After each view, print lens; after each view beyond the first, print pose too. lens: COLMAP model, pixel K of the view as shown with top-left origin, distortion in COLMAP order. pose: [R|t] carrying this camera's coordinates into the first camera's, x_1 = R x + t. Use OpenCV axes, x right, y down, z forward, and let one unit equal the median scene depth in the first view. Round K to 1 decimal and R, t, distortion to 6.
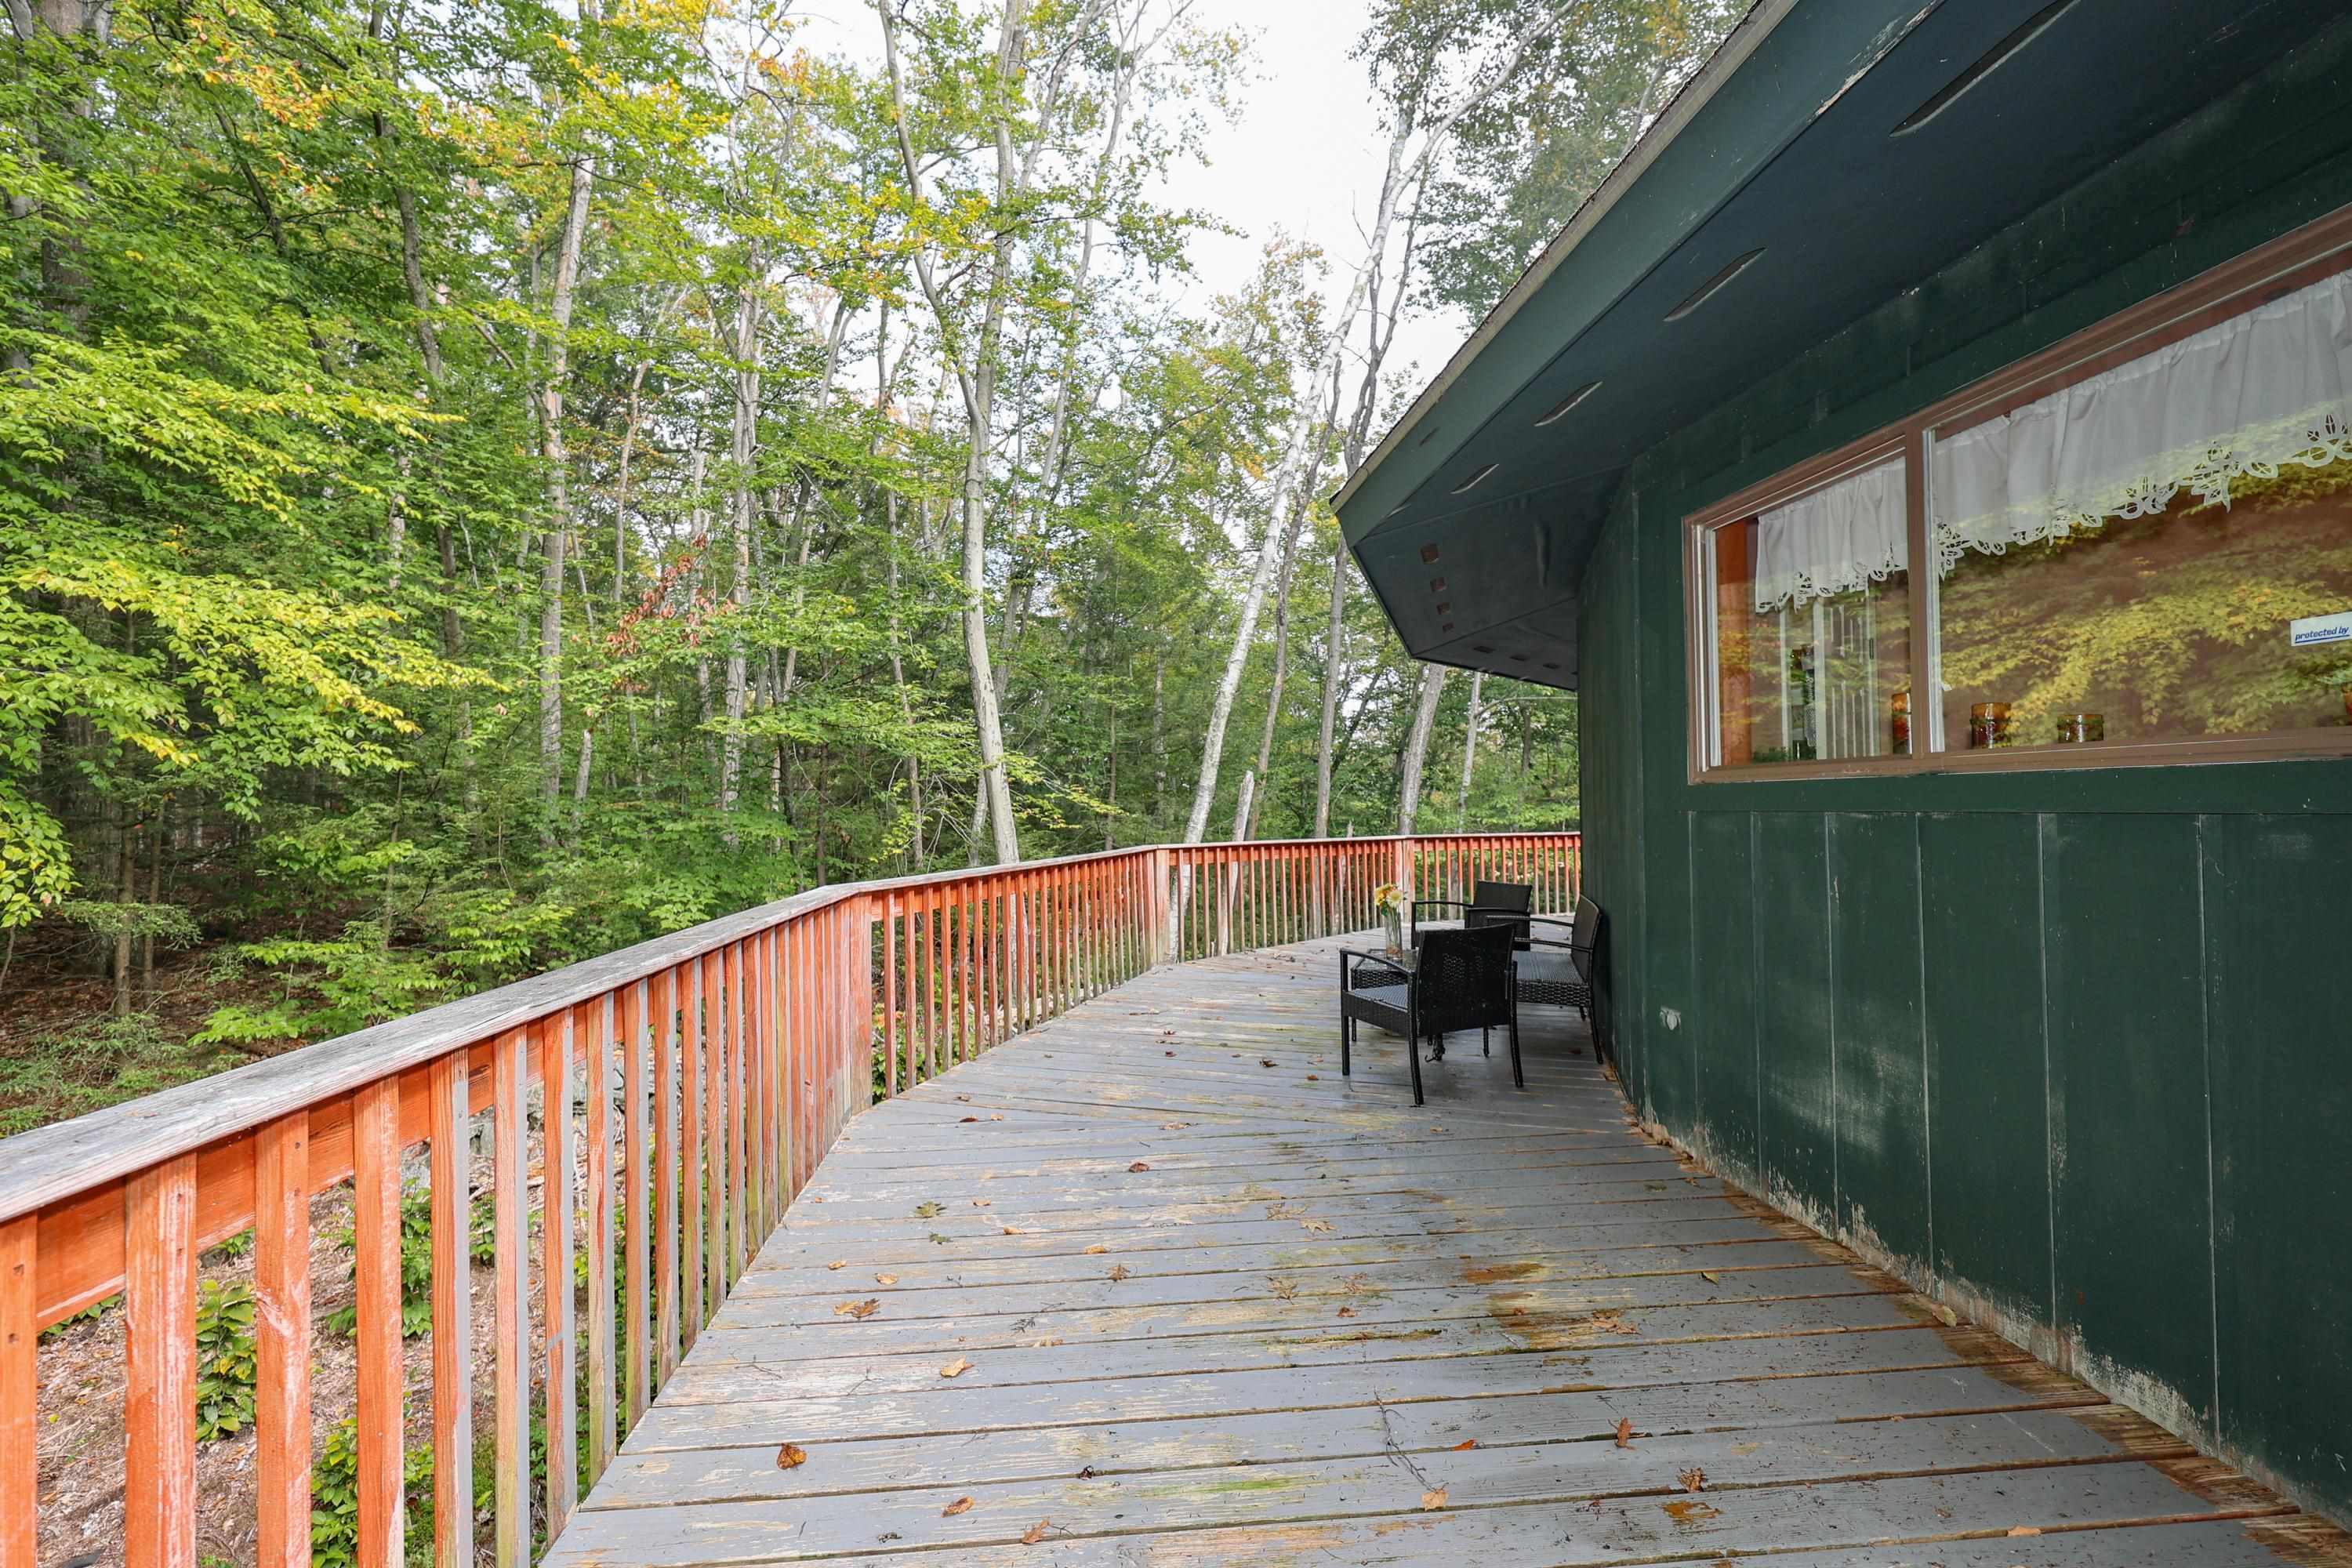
lens RADIAL K [[994.6, 0, 1149.3], [0, 994.6, 787.2], [0, 0, 1]] dist [0.002431, -0.000276]
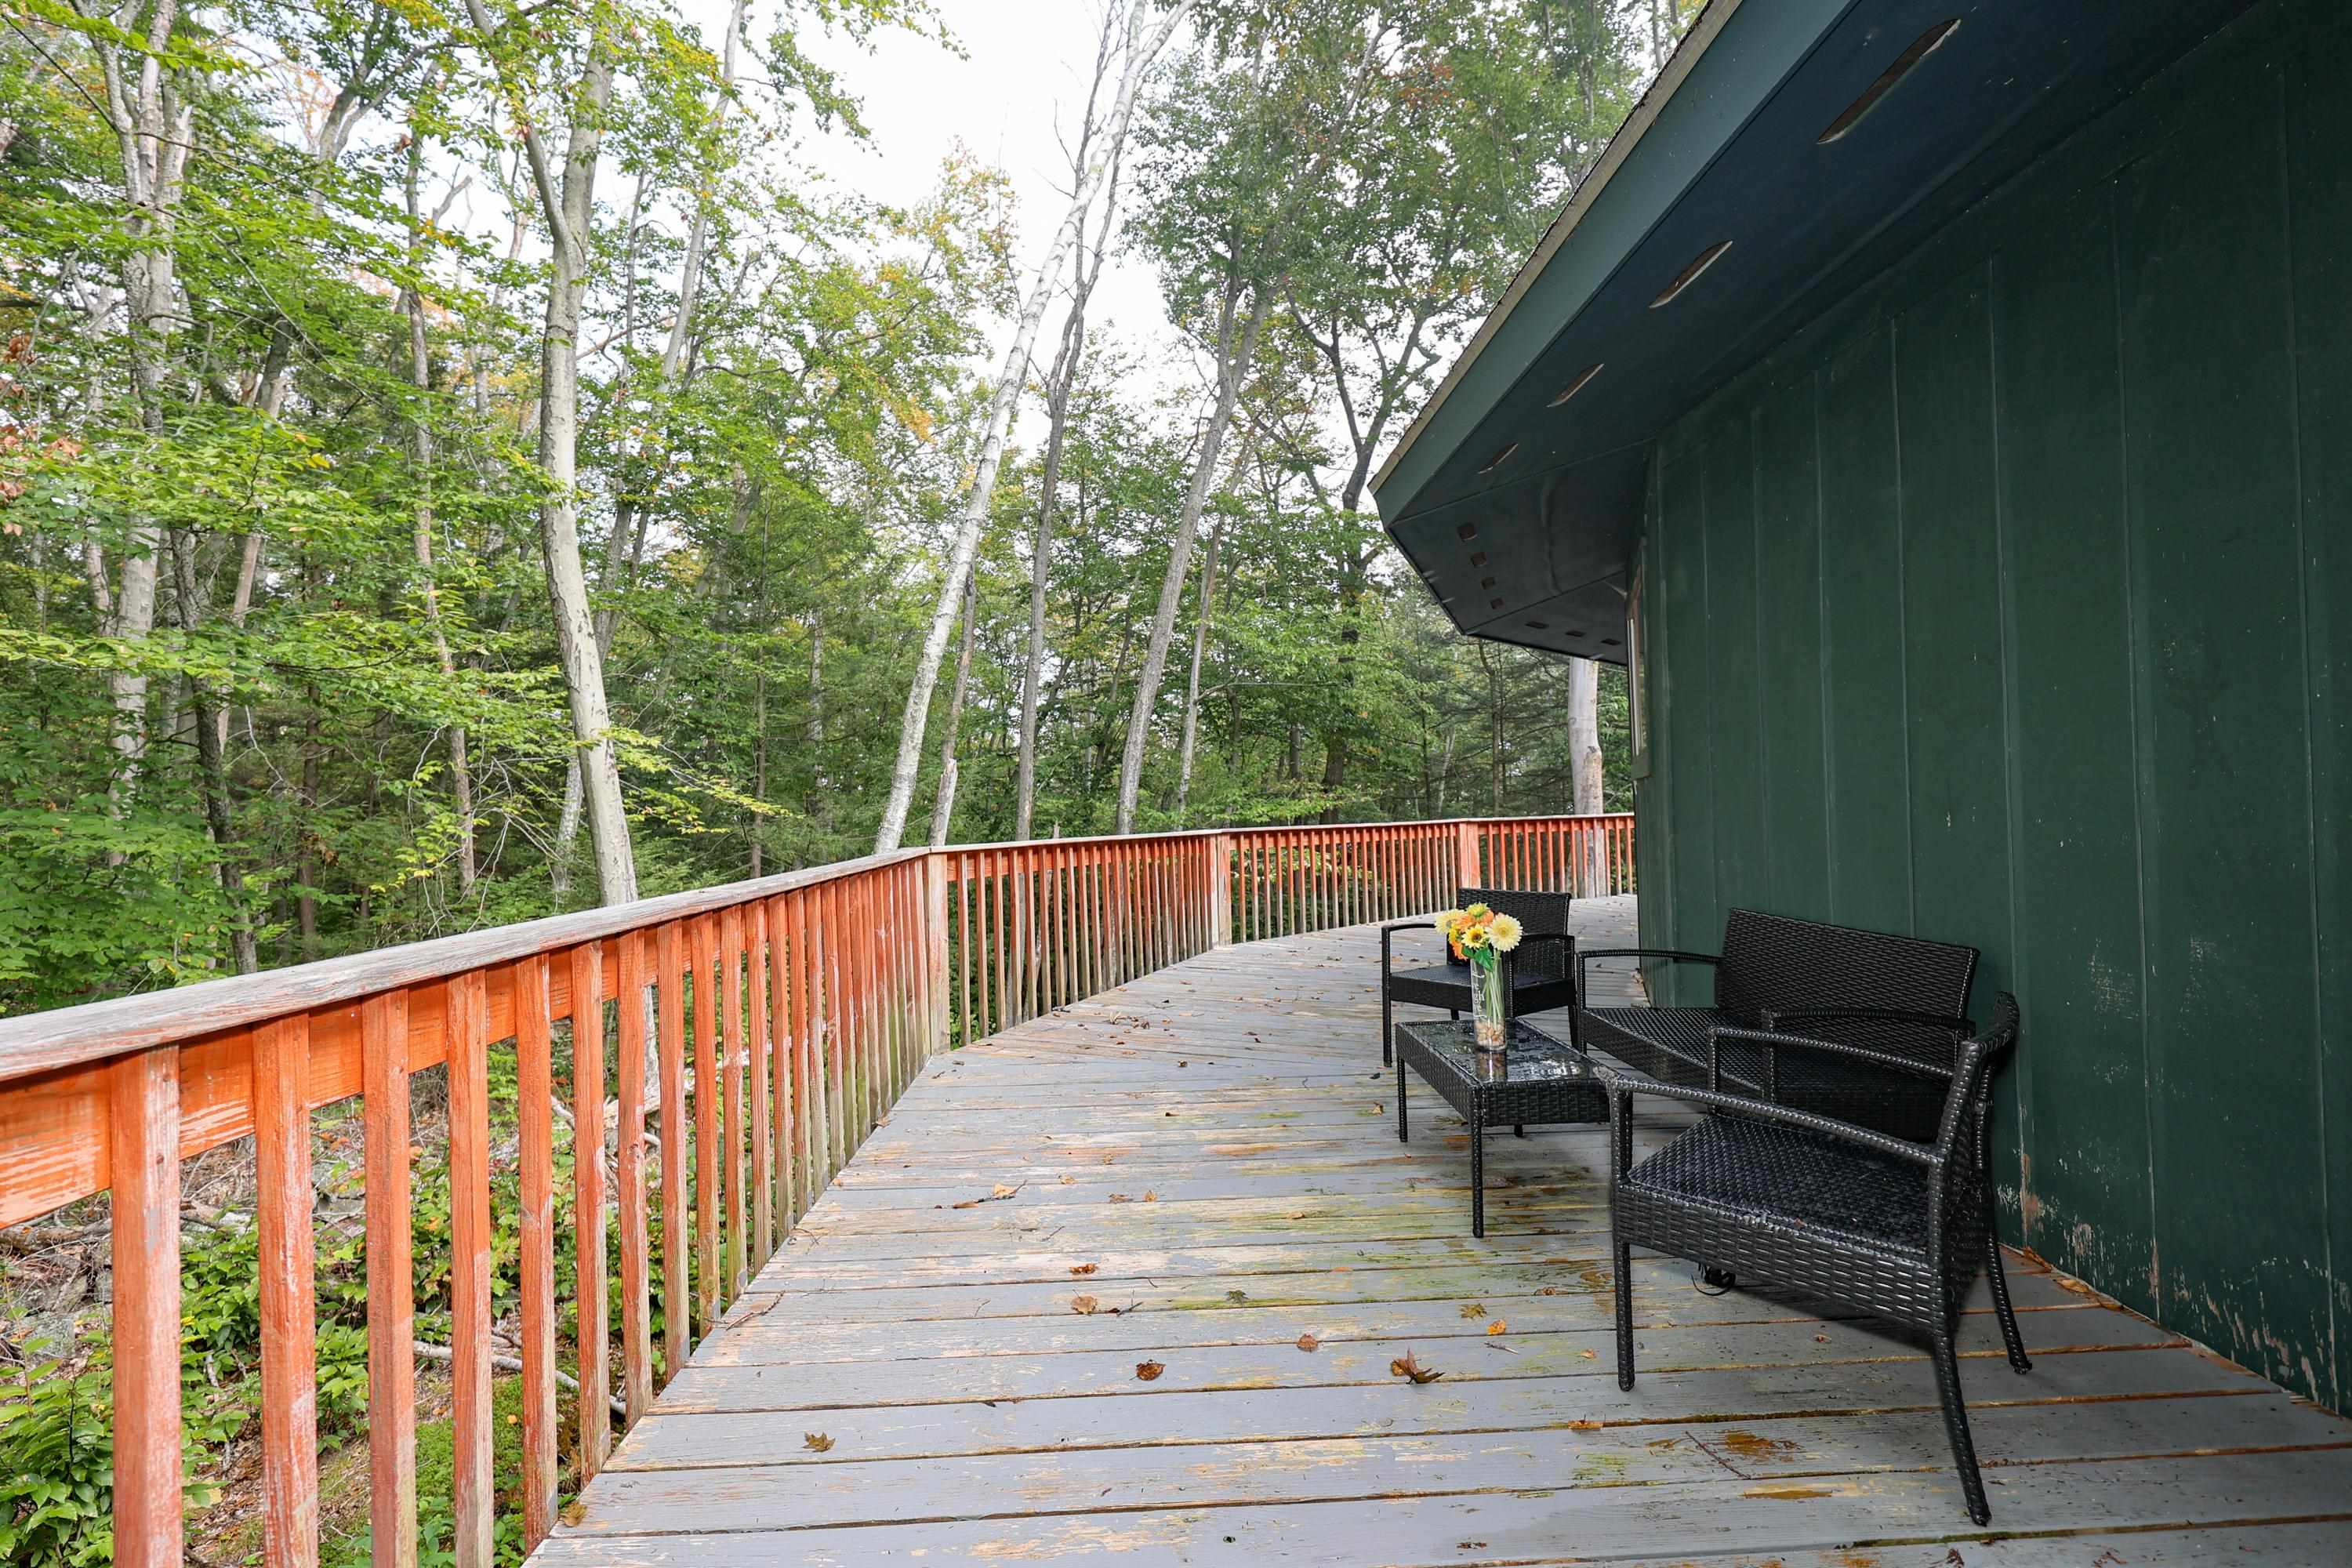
lens RADIAL K [[994.6, 0, 1149.3], [0, 994.6, 787.2], [0, 0, 1]] dist [0.002431, -0.000276]
pose [[0.935450, -0.002397, 0.353452, -0.036772], [0.004917, 0.999969, -0.006231, 0.013317], [-0.353426, 0.007566, 0.935432, 0.199577]]
